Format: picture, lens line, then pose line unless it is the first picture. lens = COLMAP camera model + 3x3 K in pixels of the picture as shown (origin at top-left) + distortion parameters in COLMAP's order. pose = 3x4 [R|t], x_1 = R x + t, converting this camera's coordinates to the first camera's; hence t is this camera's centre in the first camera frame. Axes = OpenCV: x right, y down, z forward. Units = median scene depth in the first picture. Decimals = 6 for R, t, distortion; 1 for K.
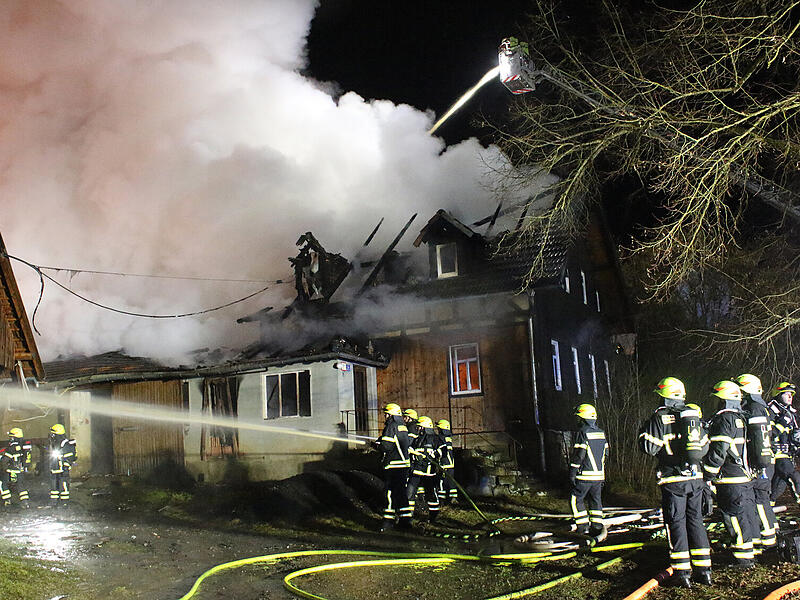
lens RADIAL K [[892.8, 0, 399.2], [0, 892.8, 301.4], [0, 0, 1]] dist [-0.102375, 0.000000]
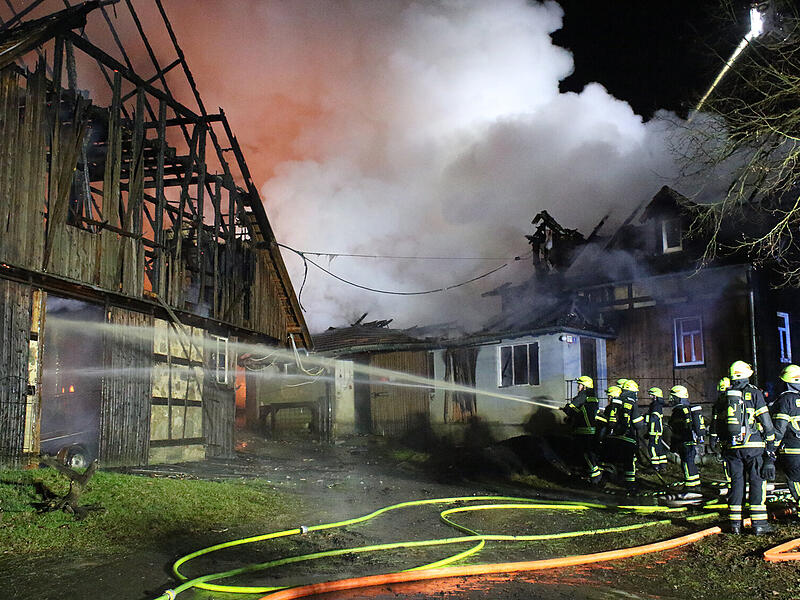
lens RADIAL K [[972.0, 0, 403.4], [0, 972.0, 297.0], [0, 0, 1]] dist [-0.078880, 0.000000]
pose [[0.943851, -0.011613, -0.330166, 0.132202], [0.025473, 0.998965, 0.037682, -0.025831], [0.329387, -0.043977, 0.943170, -0.157084]]
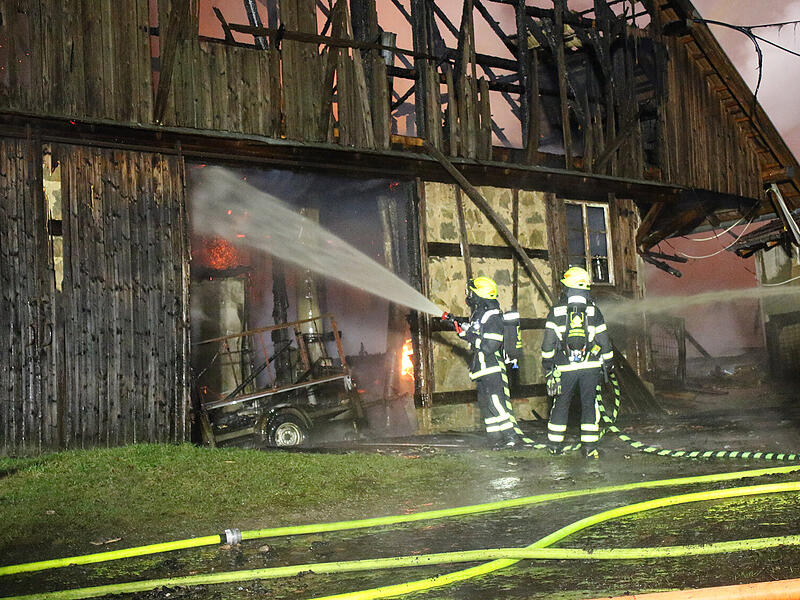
lens RADIAL K [[1564.2, 0, 398.0], [0, 1564.2, 299.6], [0, 0, 1]] dist [-0.007428, 0.000000]
pose [[0.624831, -0.064678, -0.778077, 0.271173], [0.174833, 0.982847, 0.058699, 0.039863], [0.760934, -0.172710, 0.625421, 0.099630]]
